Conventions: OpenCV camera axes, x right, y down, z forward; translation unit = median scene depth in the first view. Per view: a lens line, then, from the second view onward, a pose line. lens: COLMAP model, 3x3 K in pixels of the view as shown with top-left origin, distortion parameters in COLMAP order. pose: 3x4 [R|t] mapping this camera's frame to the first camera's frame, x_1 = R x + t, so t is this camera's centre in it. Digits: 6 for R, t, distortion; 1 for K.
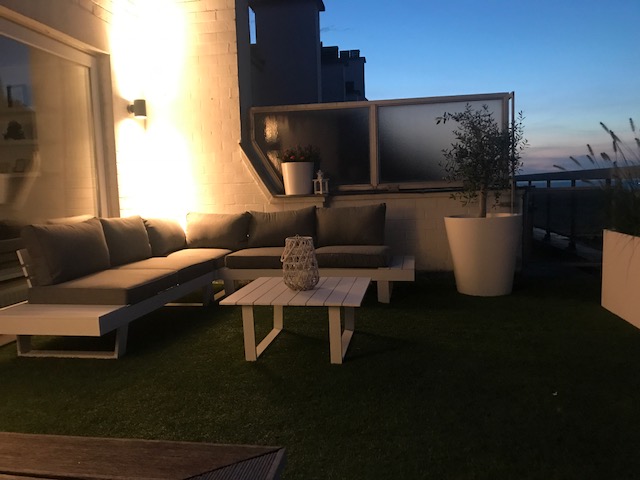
lens RADIAL K [[519.3, 0, 320.0], [0, 519.3, 240.0], [0, 0, 1]] dist [0.043017, -0.073568]
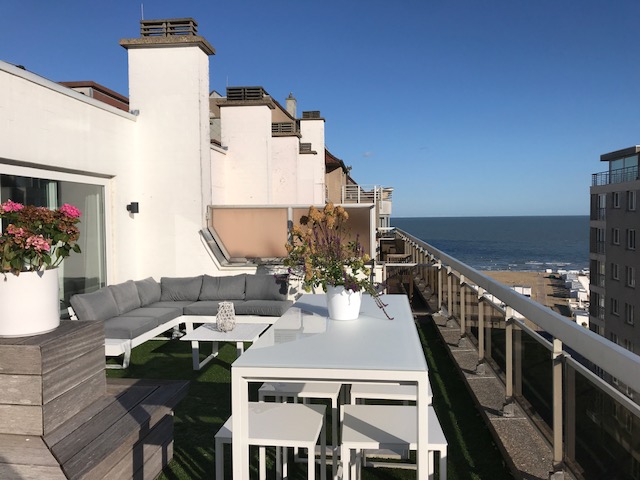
lens RADIAL K [[519.3, 0, 320.0], [0, 519.3, 240.0], [0, 0, 1]] dist [0.043017, -0.073568]
pose [[0.998233, 0.029578, 0.051529, 0.126911], [-0.026740, 0.998133, -0.054915, -0.092304], [-0.053057, 0.053440, 0.997161, -0.579247]]
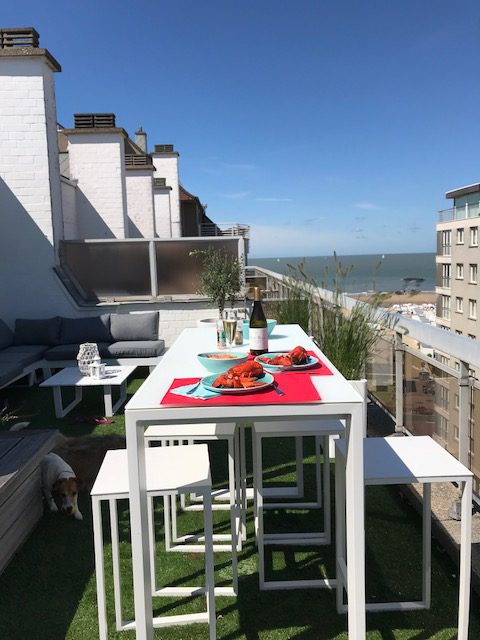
lens RADIAL K [[519.3, 0, 240.0], [0, 519.3, 320.0], [0, 0, 1]] dist [0.043017, -0.073568]
pose [[0.984397, -0.006515, 0.175839, 0.097605], [0.003743, 0.999863, 0.016093, -0.074871], [-0.175919, -0.015184, 0.984287, -0.500131]]
